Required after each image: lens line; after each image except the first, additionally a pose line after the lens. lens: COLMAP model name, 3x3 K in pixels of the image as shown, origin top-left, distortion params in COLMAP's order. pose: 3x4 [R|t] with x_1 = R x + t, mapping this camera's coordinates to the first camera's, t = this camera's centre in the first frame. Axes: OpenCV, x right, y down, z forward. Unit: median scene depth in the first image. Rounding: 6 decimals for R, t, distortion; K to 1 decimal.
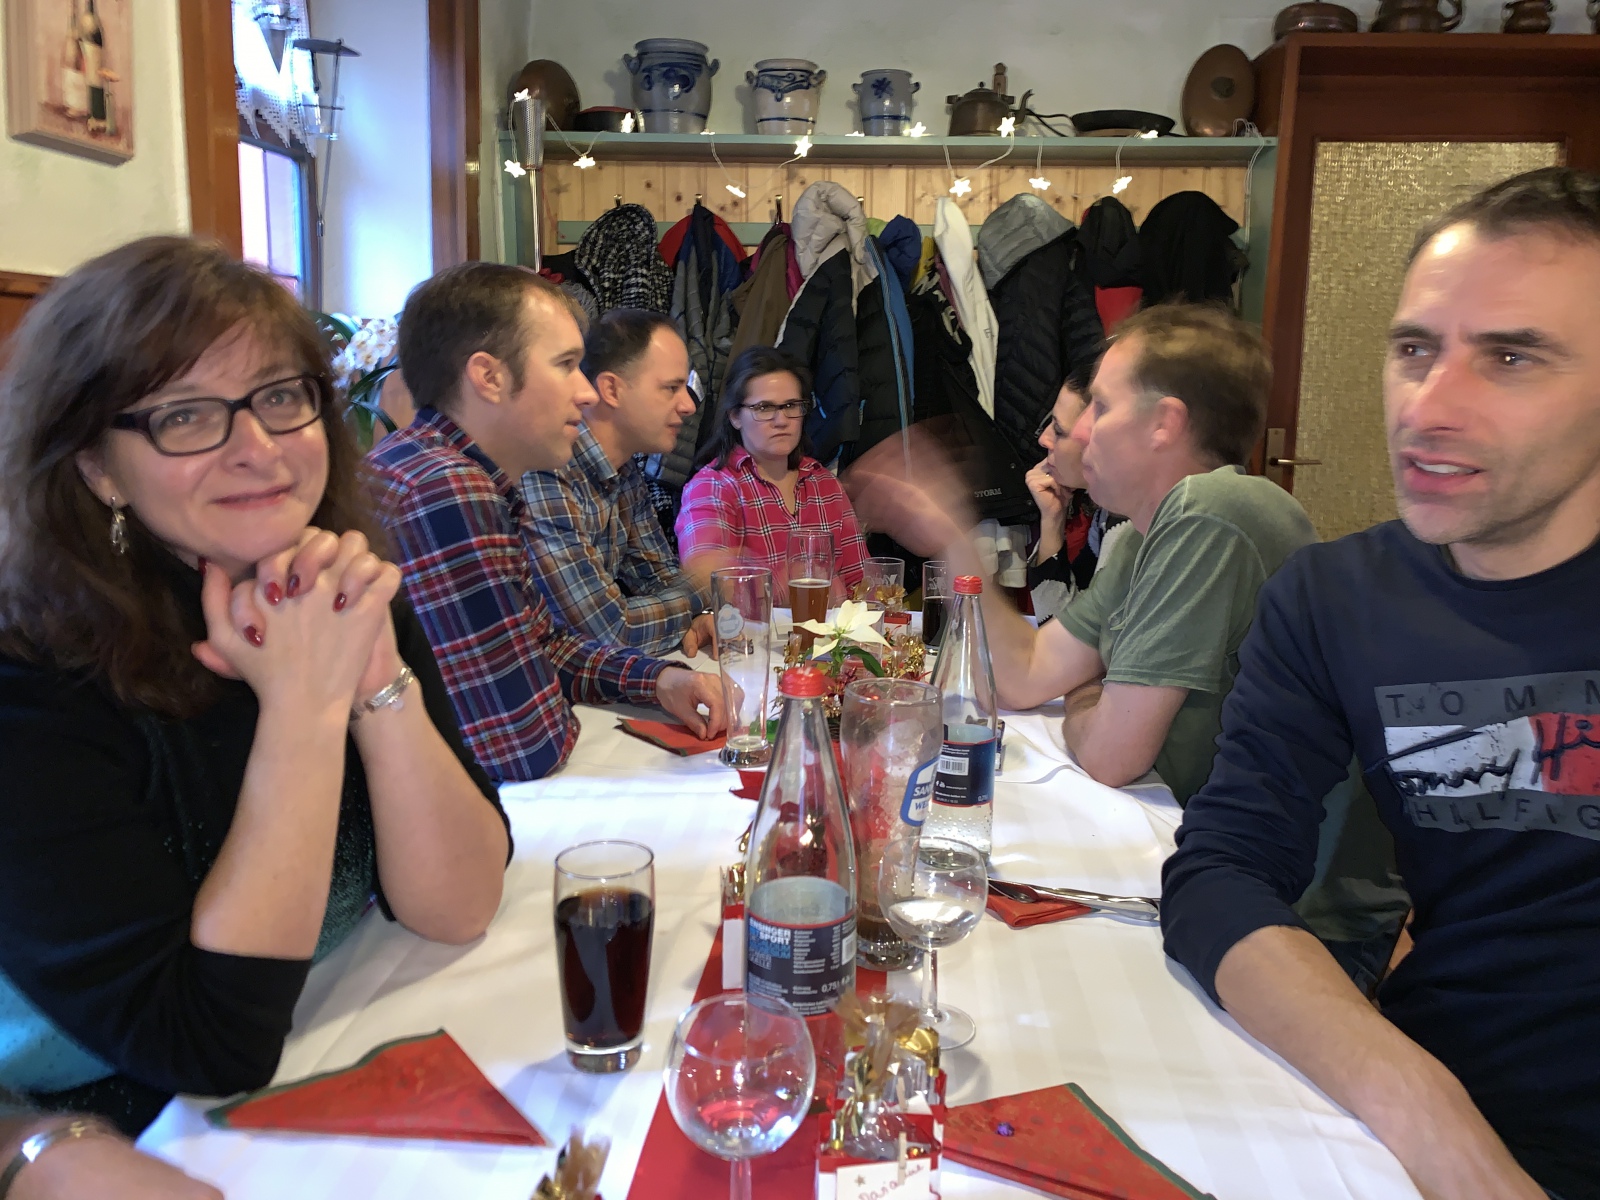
lens RADIAL K [[1249.6, 0, 800.0], [0, 1249.6, 600.0], [0, 0, 1]] dist [0.004382, 0.002392]
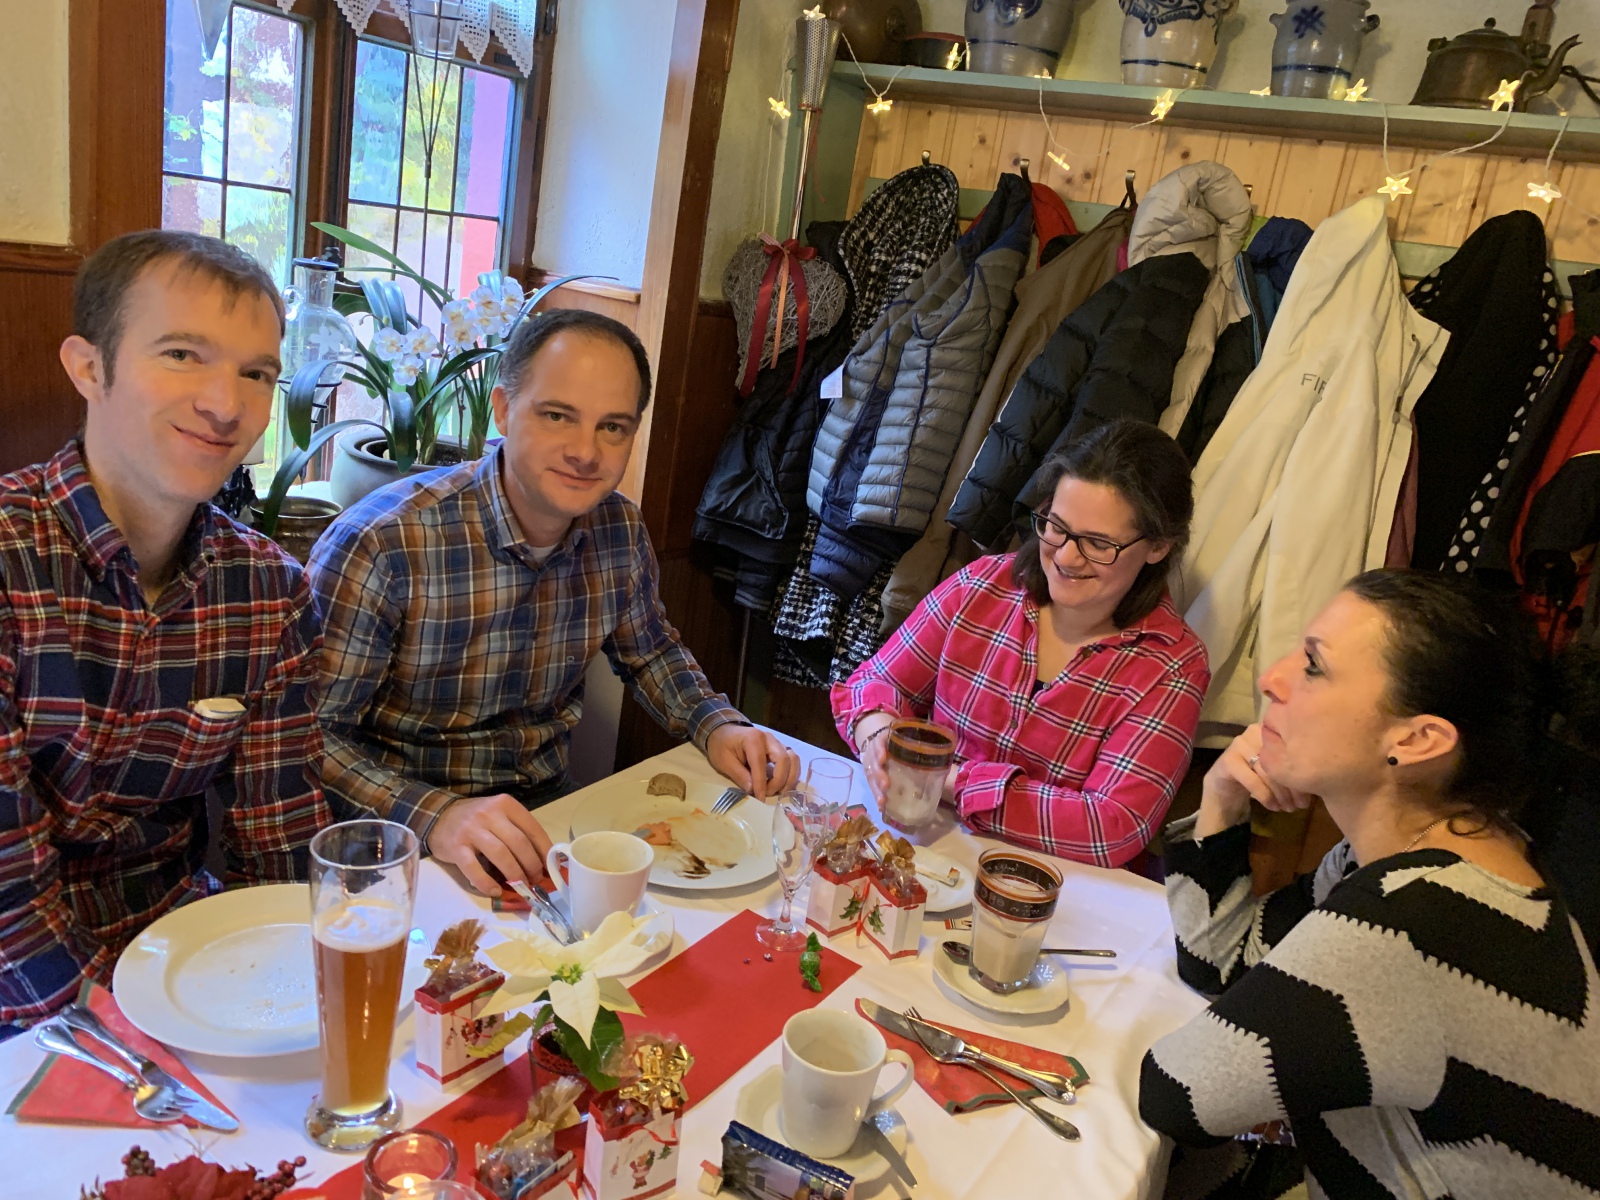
lens RADIAL K [[1193.7, 0, 799.5], [0, 1193.7, 547.0], [0, 0, 1]] dist [0.006106, 0.000815]
pose [[0.882183, 0.222451, -0.415052, 0.145345], [-0.210592, 0.974708, 0.074796, -0.131462], [0.421193, 0.021423, 0.906718, 0.323784]]
